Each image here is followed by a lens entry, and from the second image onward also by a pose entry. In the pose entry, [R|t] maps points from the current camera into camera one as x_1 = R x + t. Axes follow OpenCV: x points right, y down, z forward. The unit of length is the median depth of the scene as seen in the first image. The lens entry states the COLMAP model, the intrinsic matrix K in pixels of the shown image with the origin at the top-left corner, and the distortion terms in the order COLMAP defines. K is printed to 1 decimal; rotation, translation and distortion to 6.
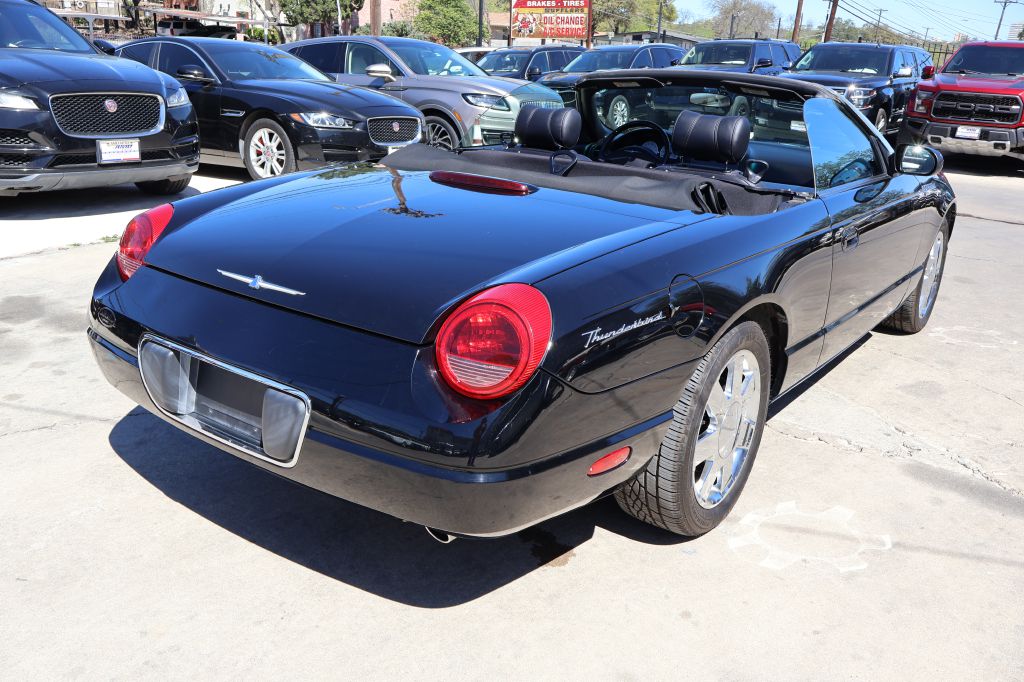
lens RADIAL K [[863.4, 0, 506.5], [0, 863.4, 342.3], [0, 0, 1]] dist [0.005214, -0.004648]
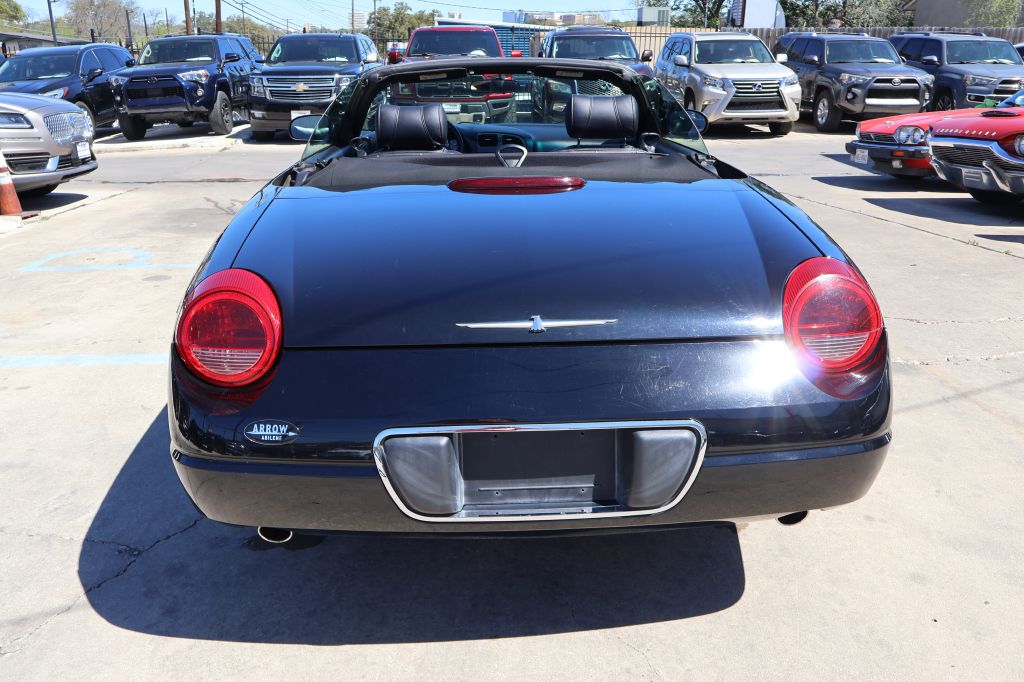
lens RADIAL K [[863.4, 0, 511.4], [0, 863.4, 349.2], [0, 0, 1]] dist [0.005214, -0.004648]
pose [[0.777670, -0.251879, 0.576009, -0.203719], [0.244582, 0.965265, 0.091884, -0.032862], [-0.579145, 0.069426, 0.812263, 0.085616]]
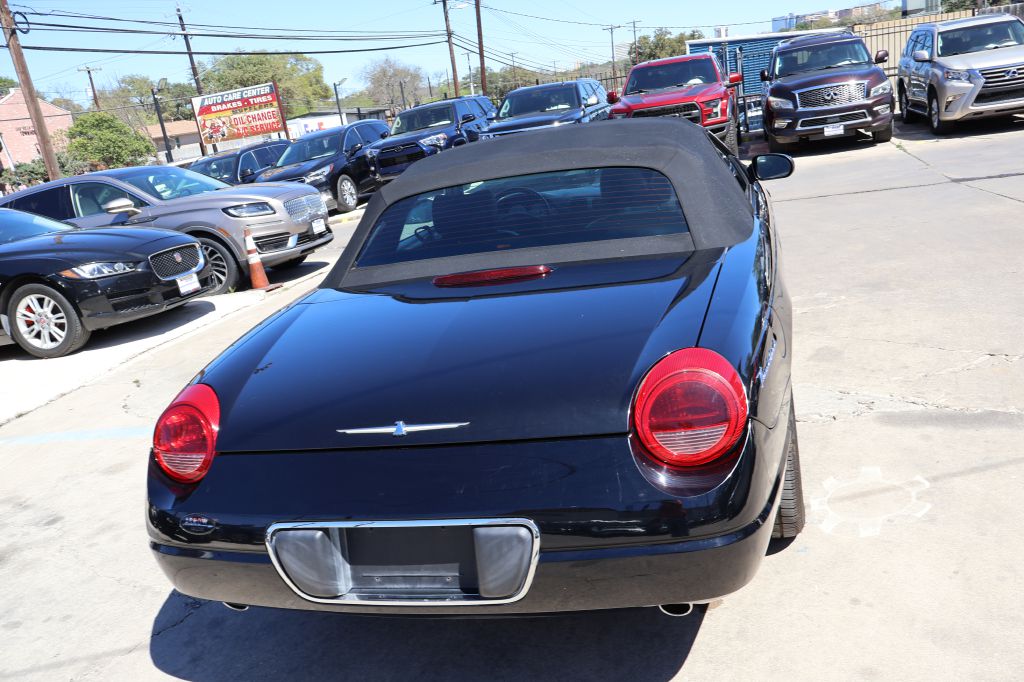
lens RADIAL K [[863.4, 0, 513.3], [0, 863.4, 339.1], [0, 0, 1]] dist [0.005214, -0.004648]
pose [[0.909275, -0.276119, 0.311412, -0.113450], [0.300701, 0.953152, -0.032871, -0.024171], [-0.287746, 0.123530, 0.949706, 0.013876]]
